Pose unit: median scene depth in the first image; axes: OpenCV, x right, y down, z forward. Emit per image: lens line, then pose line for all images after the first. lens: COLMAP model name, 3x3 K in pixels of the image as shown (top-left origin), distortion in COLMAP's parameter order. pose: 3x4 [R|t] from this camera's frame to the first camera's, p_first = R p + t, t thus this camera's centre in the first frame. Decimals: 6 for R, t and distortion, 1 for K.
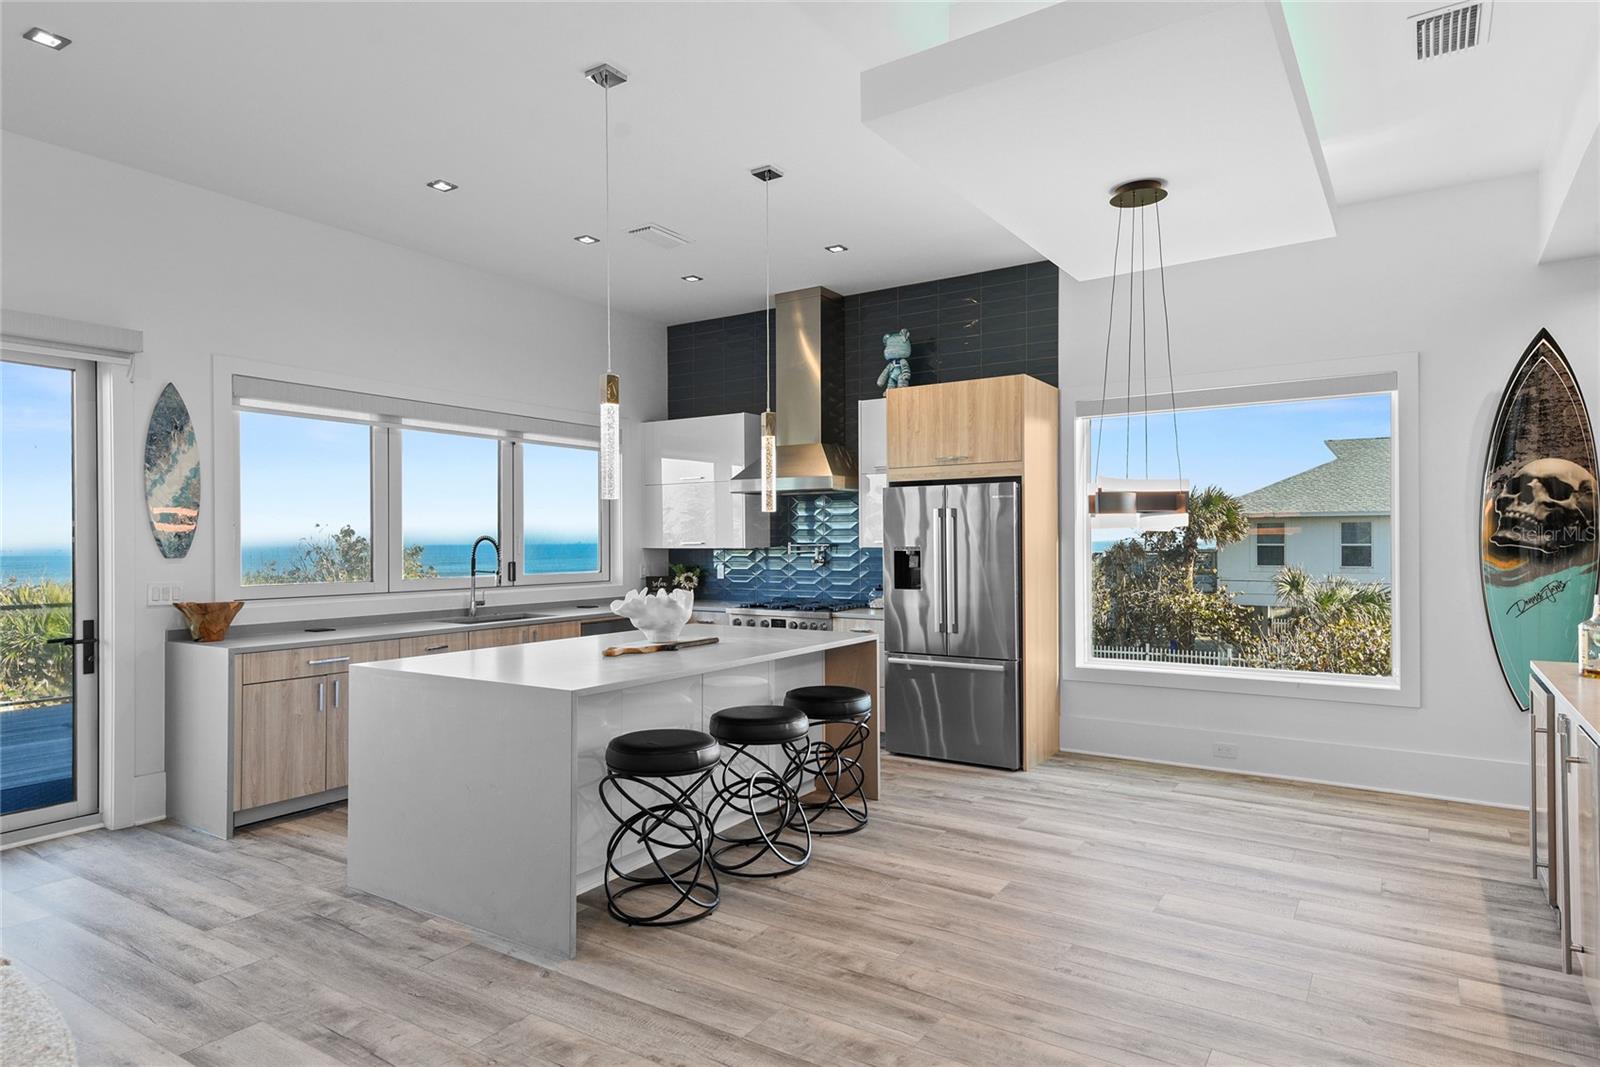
lens RADIAL K [[910.8, 0, 800.0], [0, 910.8, 533.5], [0, 0, 1]] dist [0.035379, -0.000348]
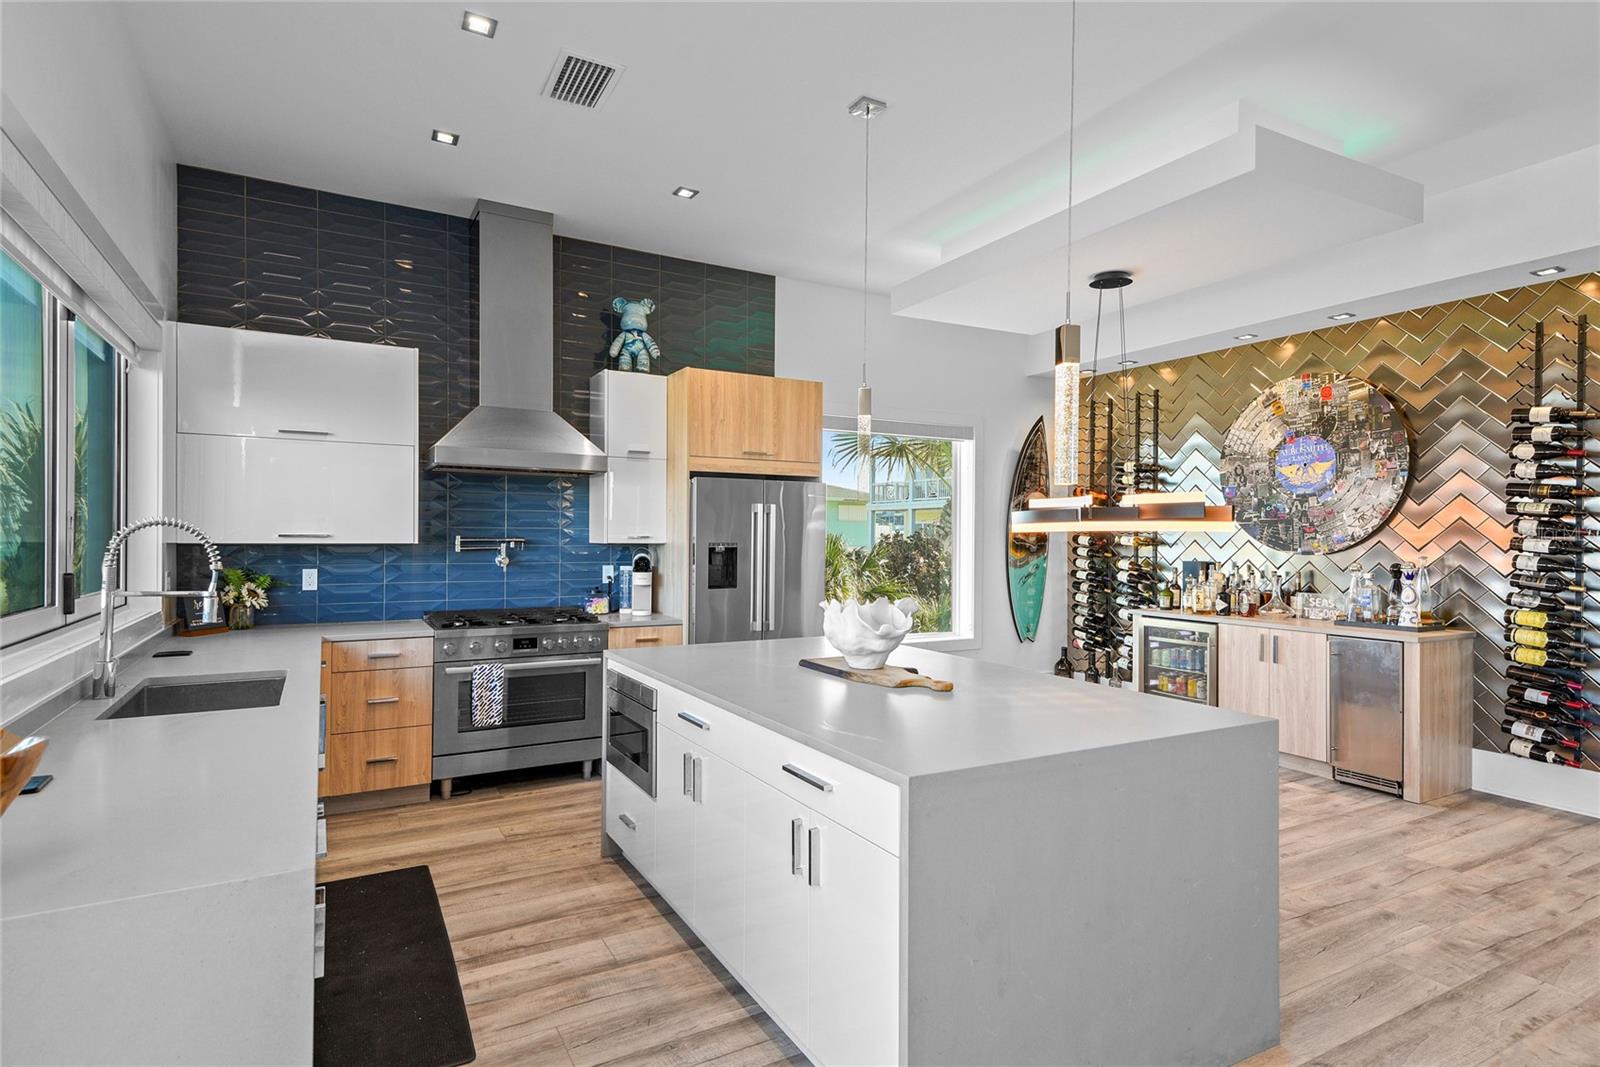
lens RADIAL K [[830.3, 0, 800.0], [0, 830.3, 533.5], [0, 0, 1]] dist [0.029167, -0.001343]
pose [[0.472041, 0.013878, 0.881467, -0.591496], [-0.019261, 0.999800, -0.005427, 0.007919], [-0.881366, -0.014416, 0.472214, 0.533702]]
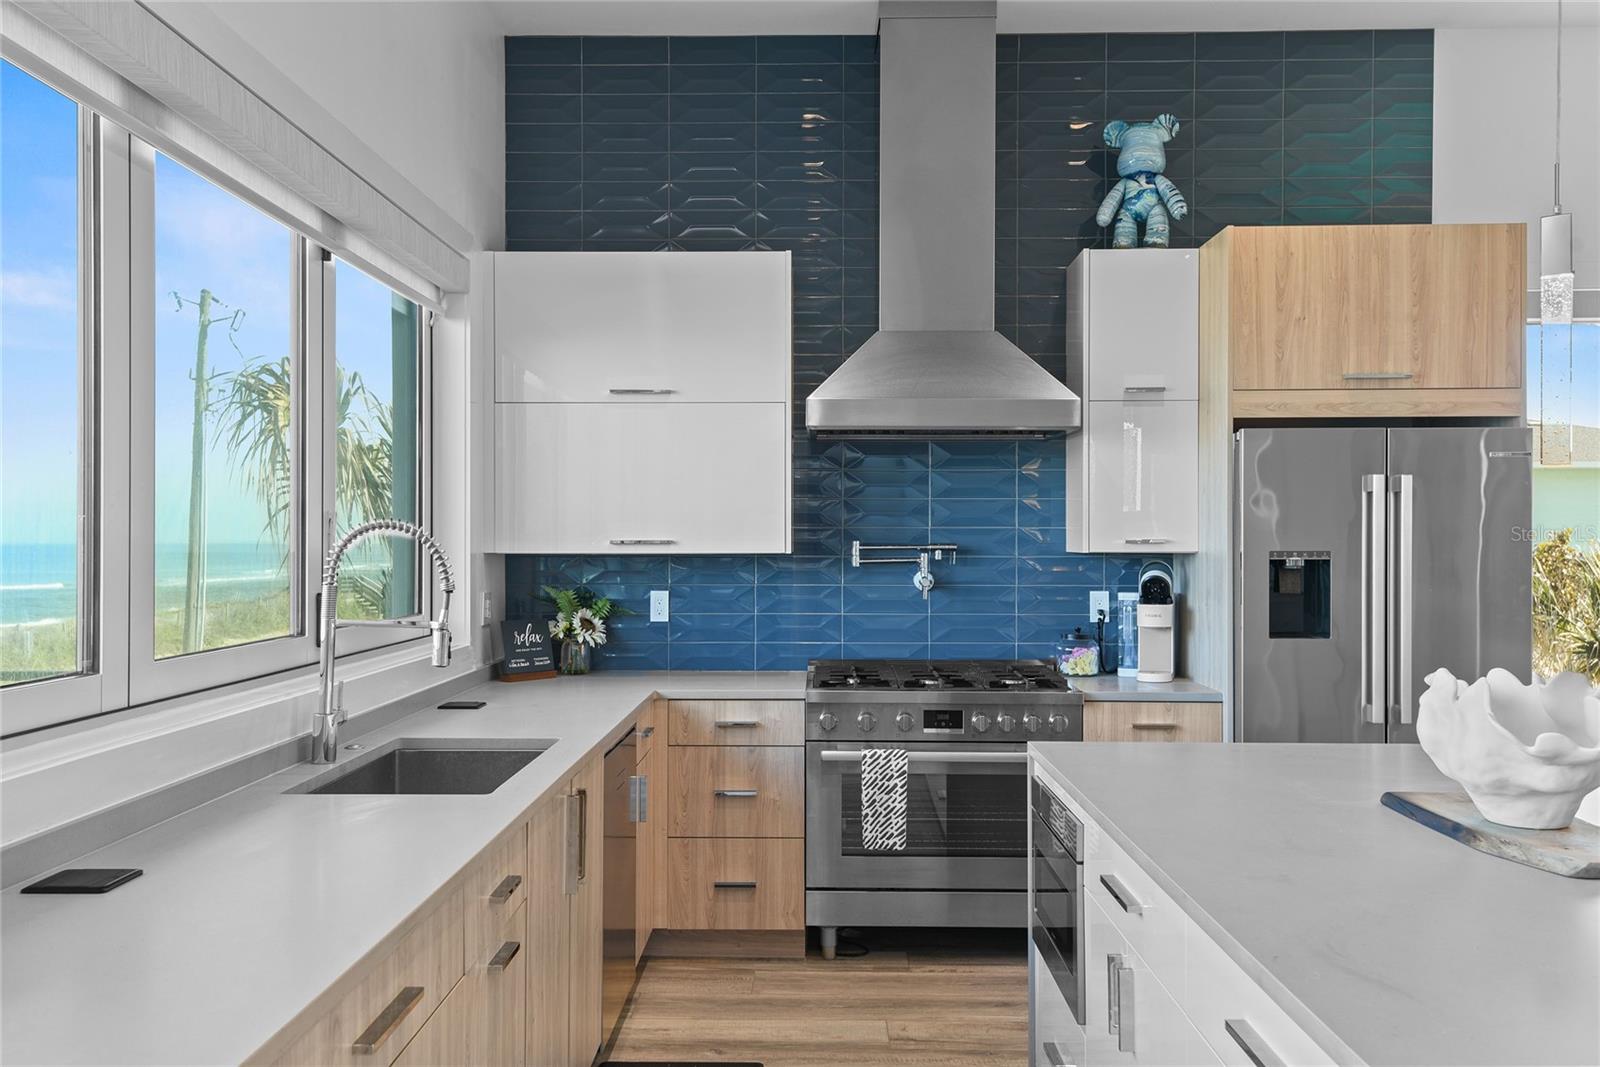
lens RADIAL K [[1367.1, 0, 800.0], [0, 1367.1, 533.5], [0, 0, 1]] dist [0.035459, -0.007338]
pose [[0.853861, 0.009360, 0.520418, -0.495478], [-0.011375, 0.999935, 0.000678, 0.007389], [-0.520378, -0.006498, 0.853912, 0.512564]]
